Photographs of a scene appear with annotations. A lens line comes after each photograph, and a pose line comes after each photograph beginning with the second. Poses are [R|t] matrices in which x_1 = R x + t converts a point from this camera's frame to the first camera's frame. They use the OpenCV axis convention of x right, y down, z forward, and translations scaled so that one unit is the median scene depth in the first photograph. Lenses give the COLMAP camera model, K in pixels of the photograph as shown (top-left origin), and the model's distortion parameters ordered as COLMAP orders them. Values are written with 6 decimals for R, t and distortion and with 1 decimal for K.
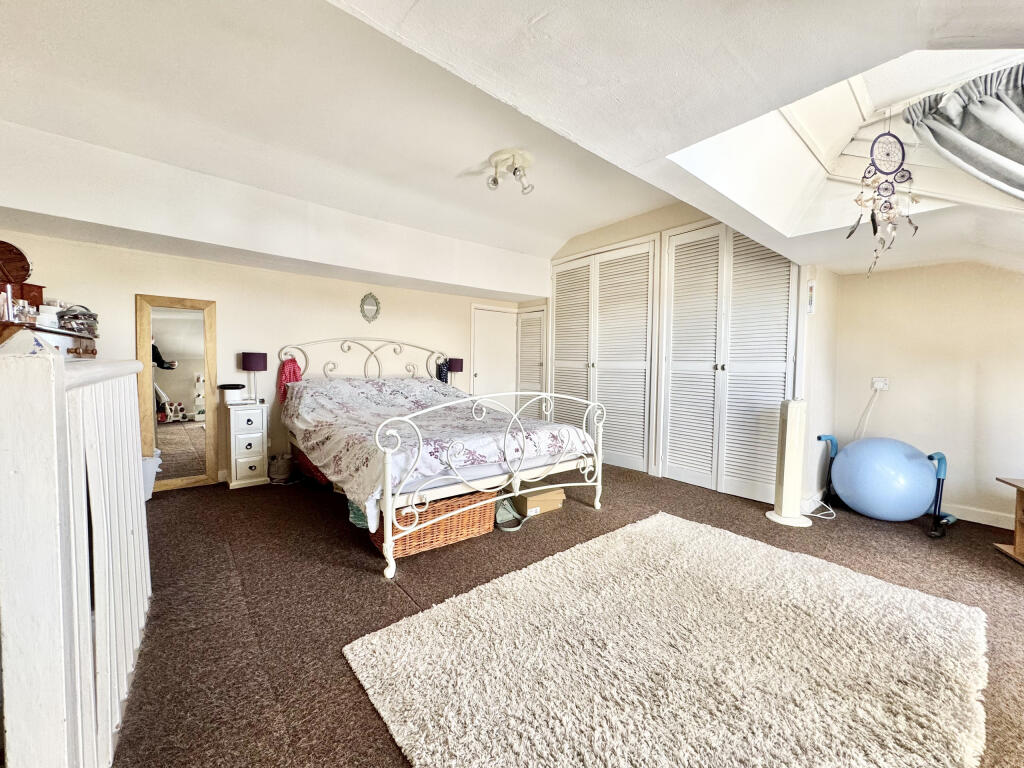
lens RADIAL K [[406.9, 0, 504.0], [0, 406.9, 382.4], [0, 0, 1]] dist [0.000790, 0.000338]
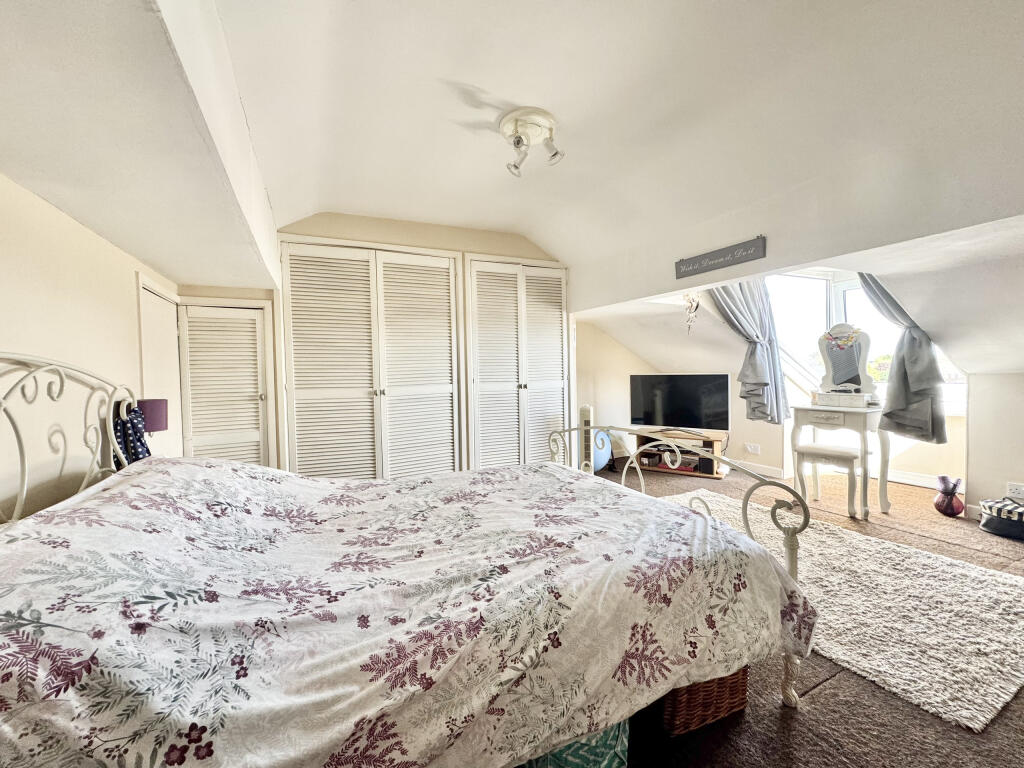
lens RADIAL K [[406.9, 0, 504.0], [0, 406.9, 382.4], [0, 0, 1]] dist [0.000790, 0.000338]
pose [[0.240711, -0.048300, 0.969394, -0.500433], [0.073169, 0.996822, 0.031498, -0.071674], [-0.967835, 0.063347, 0.243480, 0.613181]]
